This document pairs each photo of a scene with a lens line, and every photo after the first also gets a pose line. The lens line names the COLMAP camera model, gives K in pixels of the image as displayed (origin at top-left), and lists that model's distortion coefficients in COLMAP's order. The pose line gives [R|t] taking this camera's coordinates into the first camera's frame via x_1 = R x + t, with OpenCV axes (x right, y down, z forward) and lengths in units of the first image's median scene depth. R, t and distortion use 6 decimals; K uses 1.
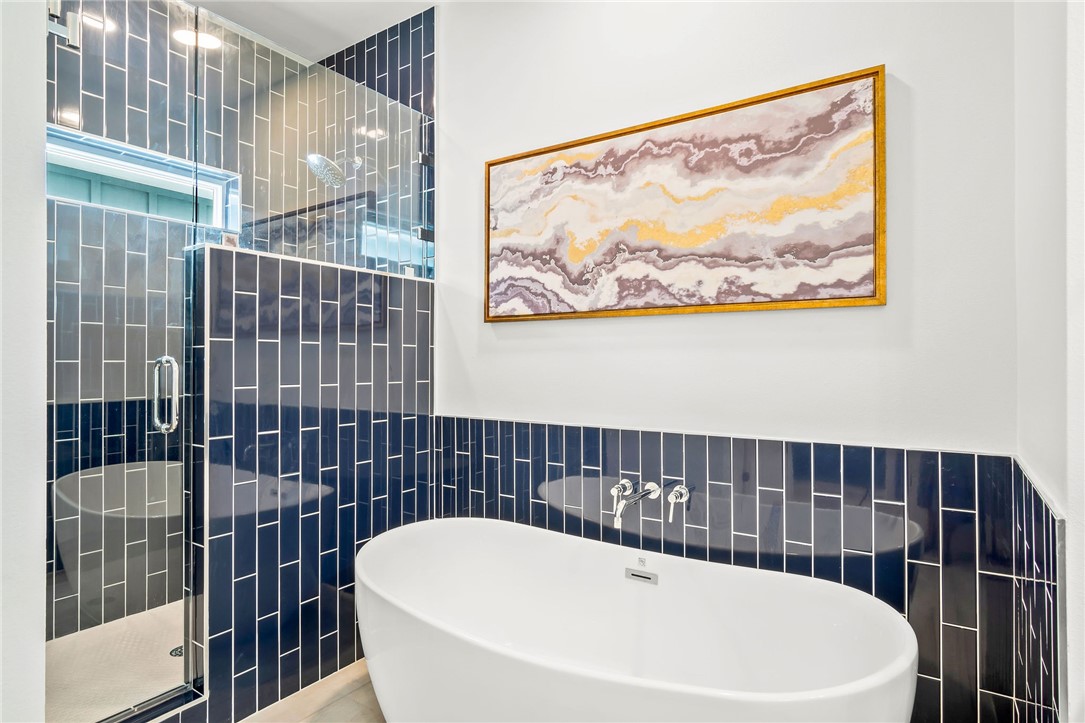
lens RADIAL K [[589.0, 0, 538.6], [0, 589.0, 359.9], [0, 0, 1]] dist [-0.011528, 0.006961]
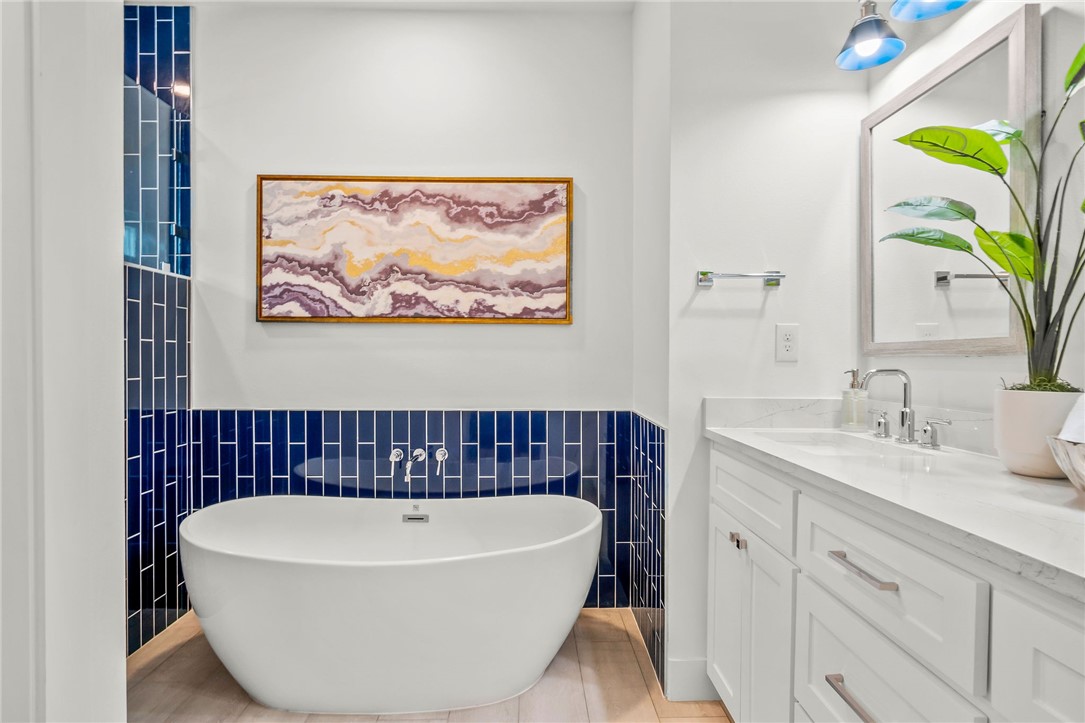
lens RADIAL K [[589.0, 0, 540.3], [0, 589.0, 367.2], [0, 0, 1]] dist [-0.011528, 0.006961]
pose [[0.817661, -0.000369, 0.575699, -0.359606], [-0.006041, 0.999939, 0.009222, 0.010039], [-0.575668, -0.011018, 0.817610, -0.249243]]
